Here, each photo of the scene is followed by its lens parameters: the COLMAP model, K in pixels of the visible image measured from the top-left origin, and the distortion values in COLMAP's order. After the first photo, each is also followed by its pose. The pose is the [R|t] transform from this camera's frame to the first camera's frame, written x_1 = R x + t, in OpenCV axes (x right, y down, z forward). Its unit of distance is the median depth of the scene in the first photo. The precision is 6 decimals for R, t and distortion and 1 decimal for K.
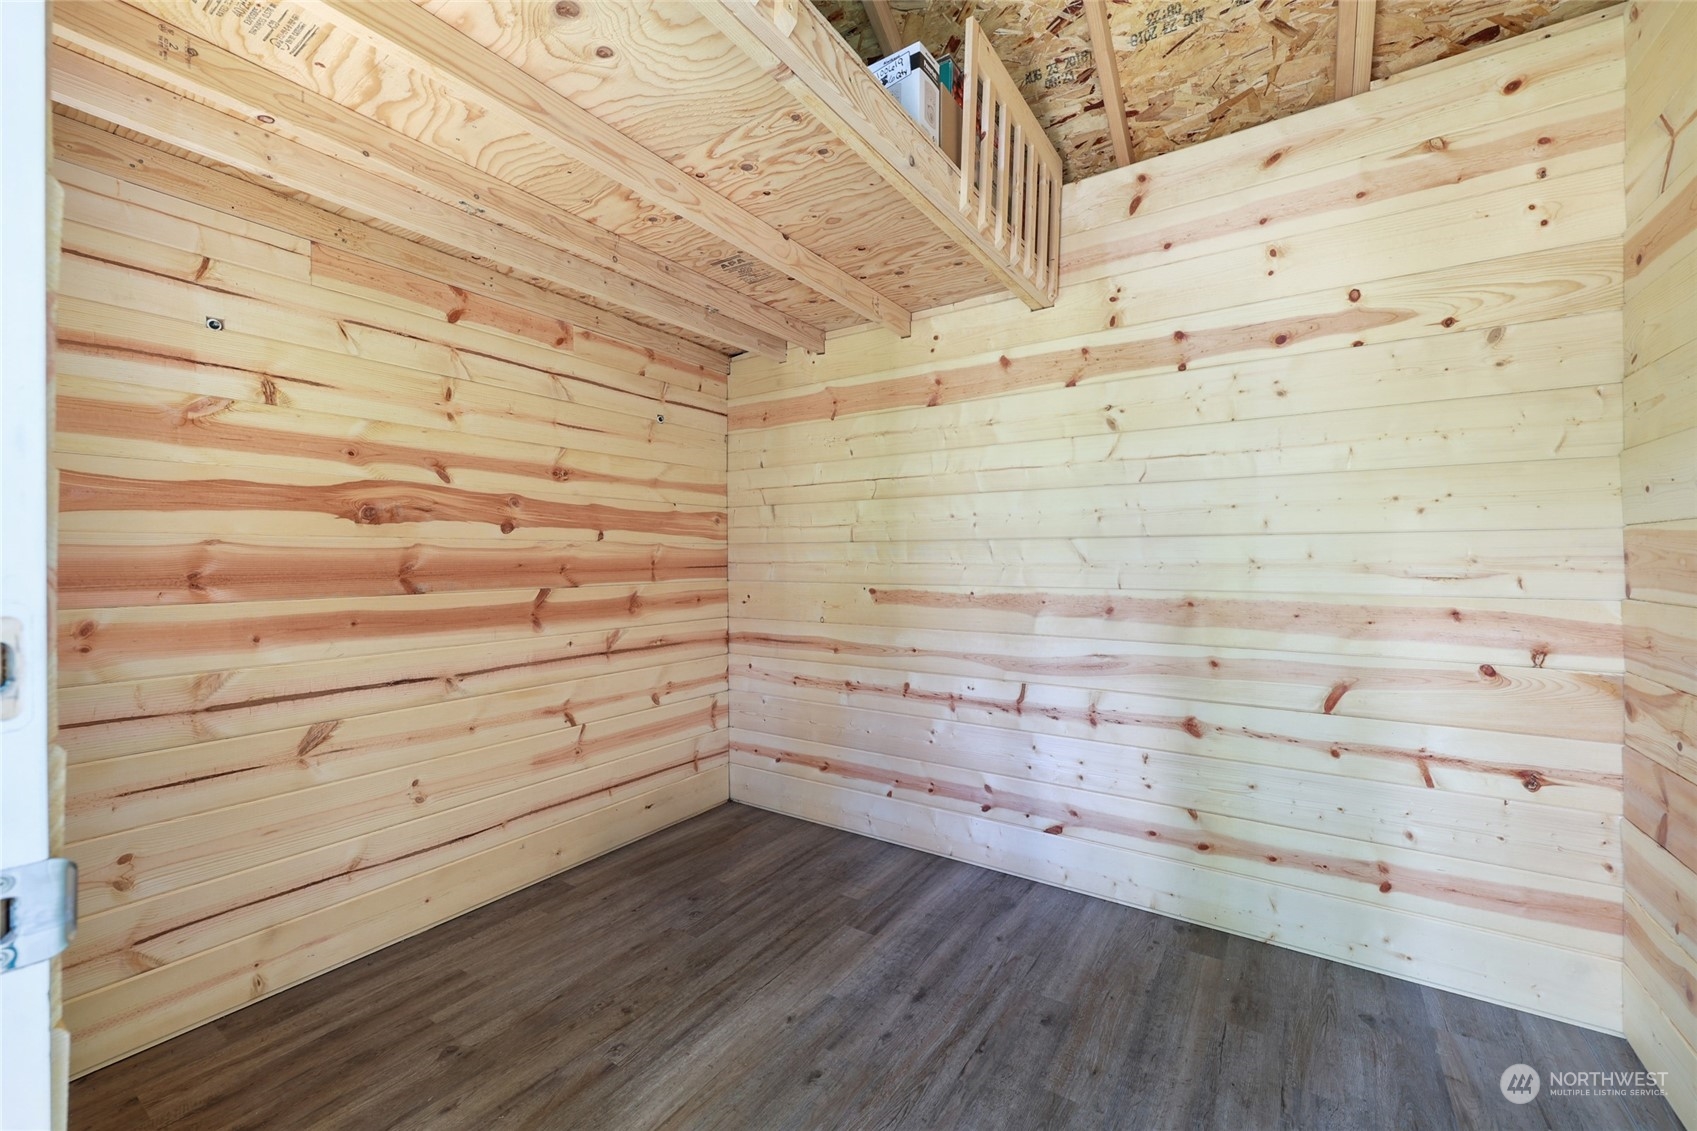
lens RADIAL K [[689.5, 0, 846.5], [0, 689.5, 564.8], [0, 0, 1]] dist [0.004550, 0.000294]
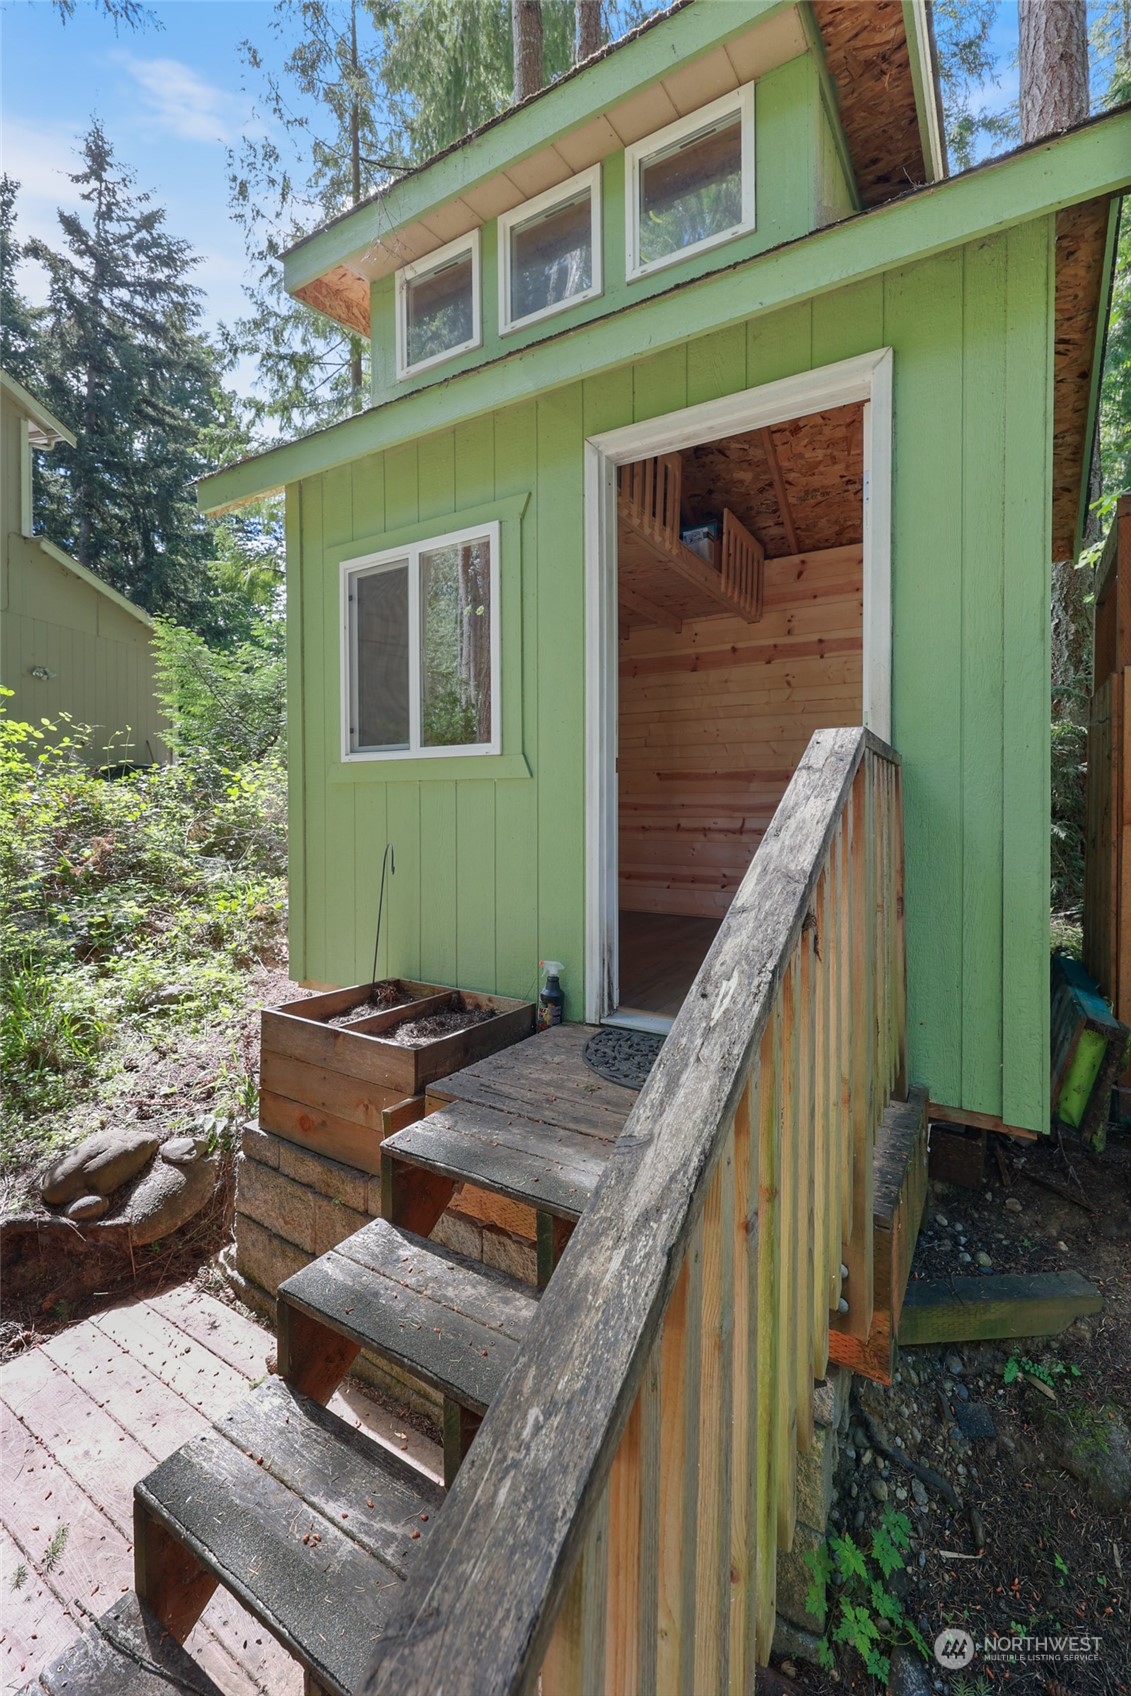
lens RADIAL K [[689.1, 0, 585.8], [0, 689.1, 805.7], [0, 0, 1]] dist [0.004550, 0.000294]
pose [[0.997959, 0.001262, 0.063846, -0.313170], [-0.001043, 0.999993, -0.003461, 0.150038], [-0.063850, 0.003388, 0.997954, -0.909380]]
